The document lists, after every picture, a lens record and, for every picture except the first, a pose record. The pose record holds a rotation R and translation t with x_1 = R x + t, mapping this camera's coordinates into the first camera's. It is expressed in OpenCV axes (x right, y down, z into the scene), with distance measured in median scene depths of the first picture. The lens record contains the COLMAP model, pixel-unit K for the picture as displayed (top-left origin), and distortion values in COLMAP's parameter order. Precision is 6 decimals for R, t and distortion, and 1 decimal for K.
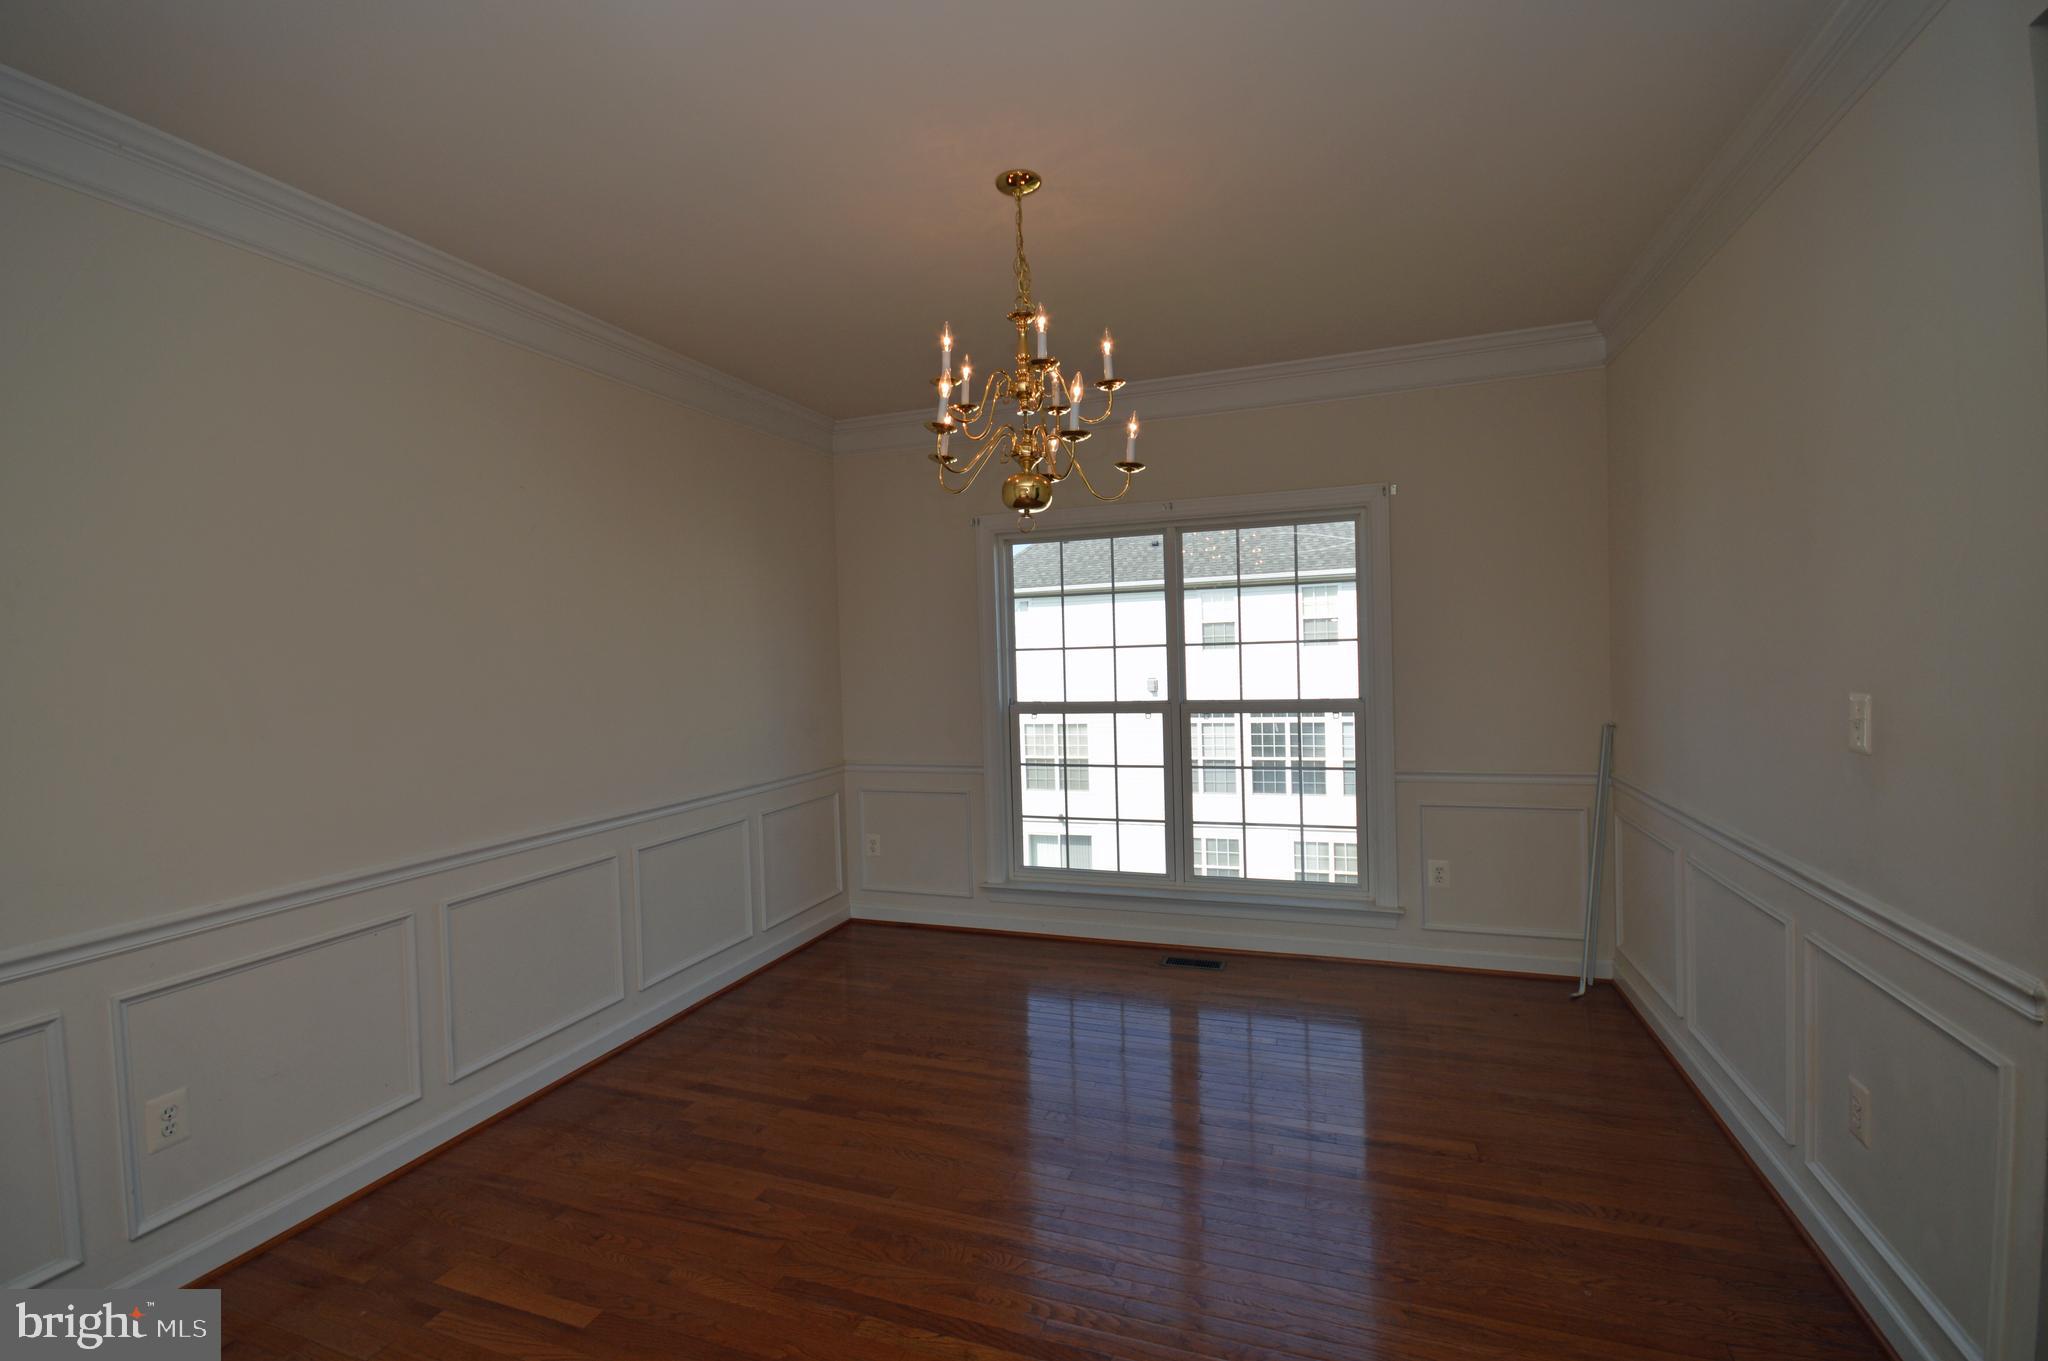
lens RADIAL K [[907.6, 0, 1016.6], [0, 907.6, 676.4], [0, 0, 1]] dist [-0.000068, -0.003718]
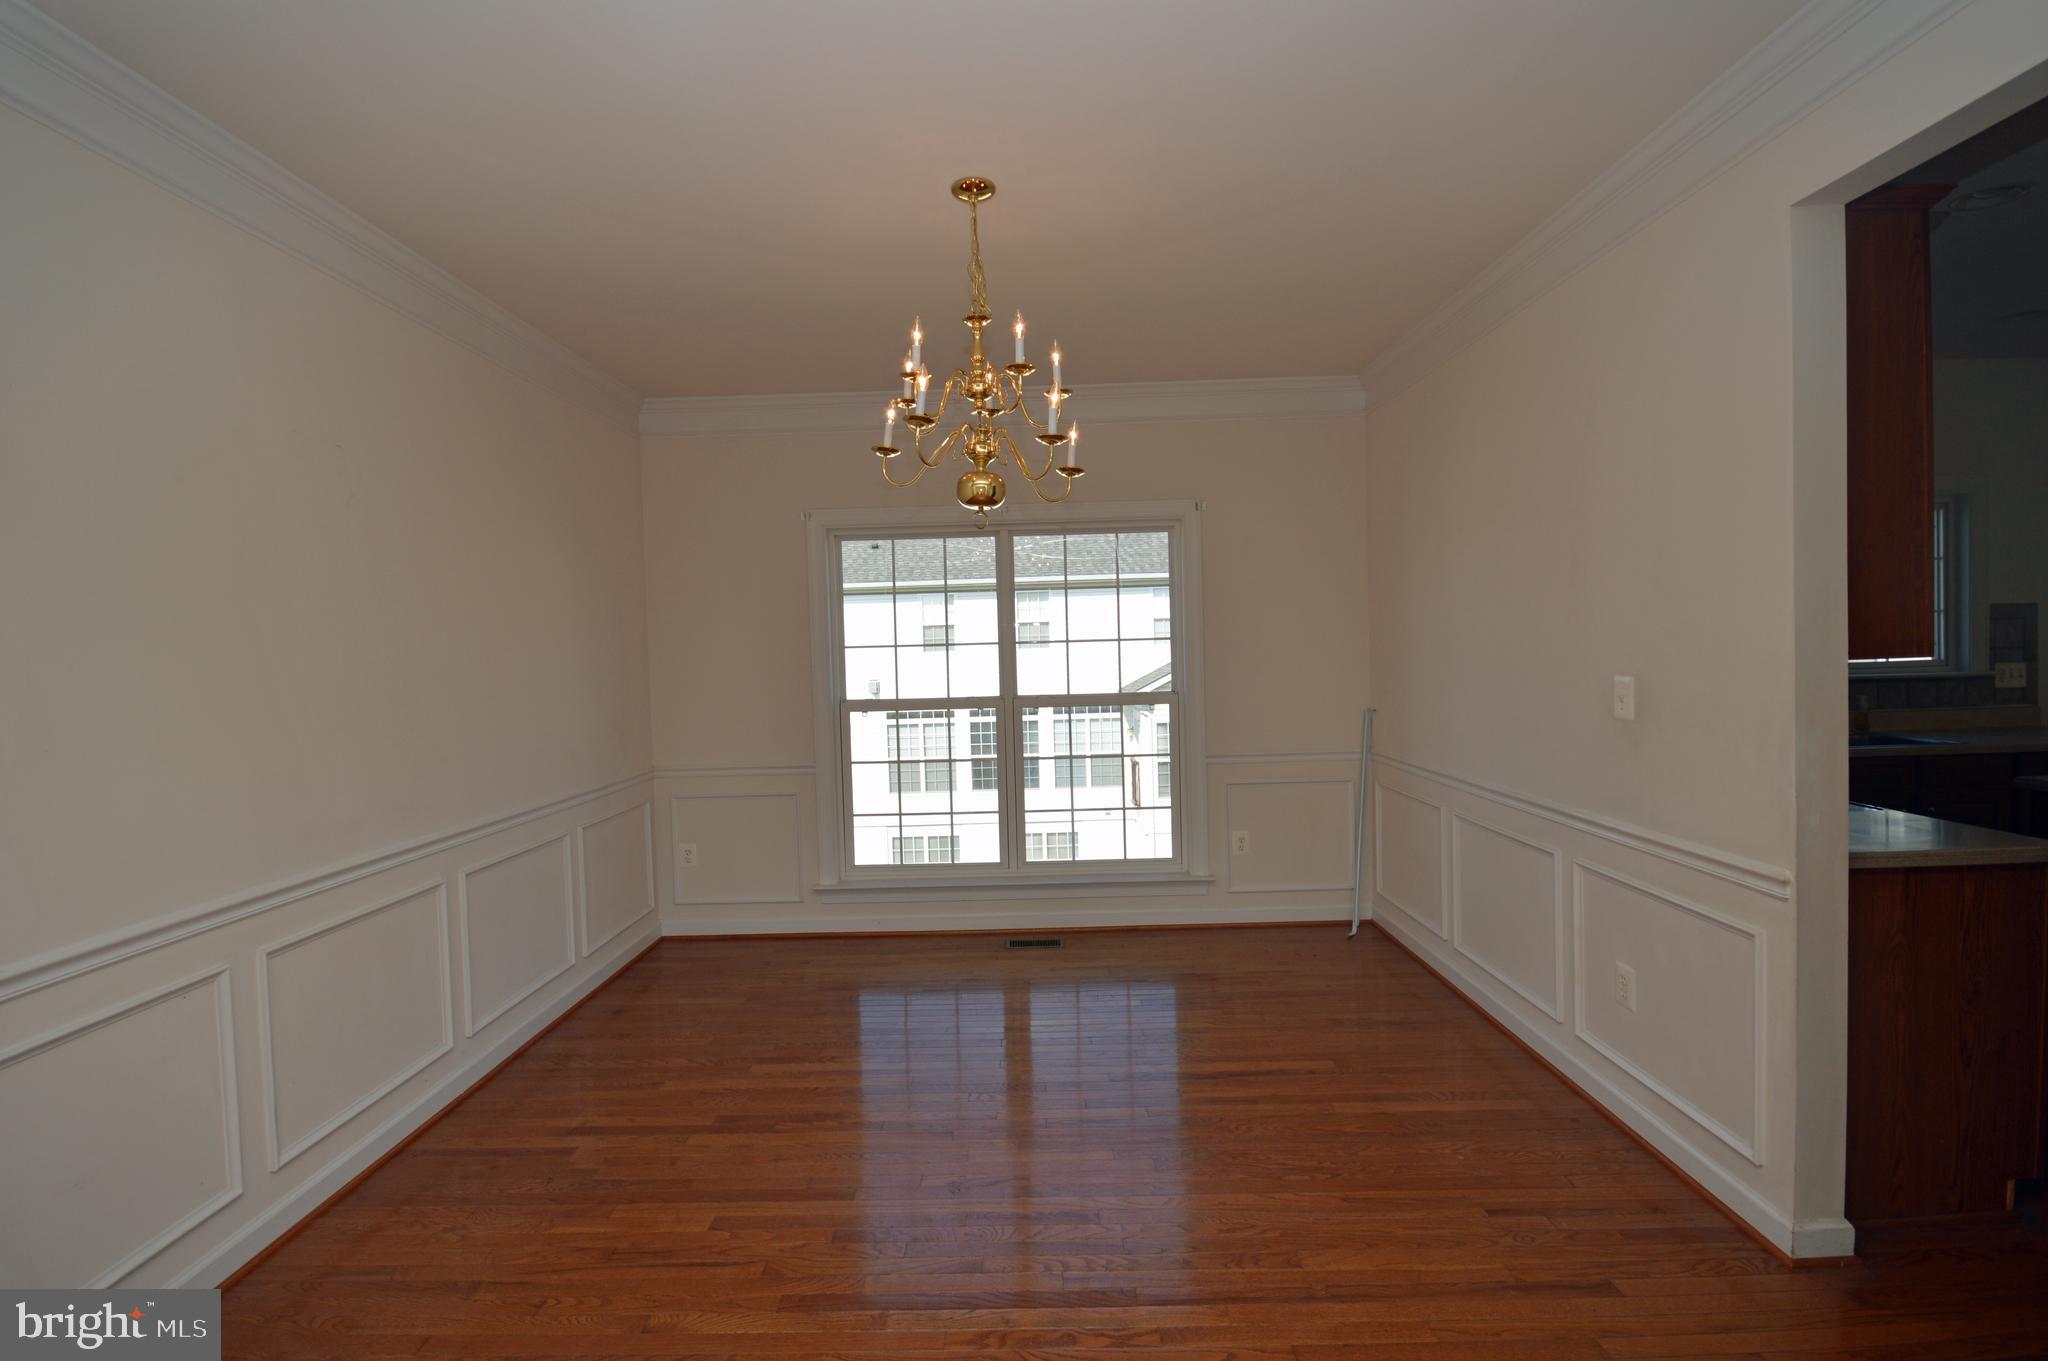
lens RADIAL K [[907.6, 0, 1016.5], [0, 907.6, 676.5], [0, 0, 1]] dist [-0.000068, -0.003718]
pose [[0.944427, -0.006681, 0.328652, -0.193705], [0.007775, 0.999968, -0.002015, 0.007883], [-0.328628, 0.004458, 0.944449, 0.008218]]
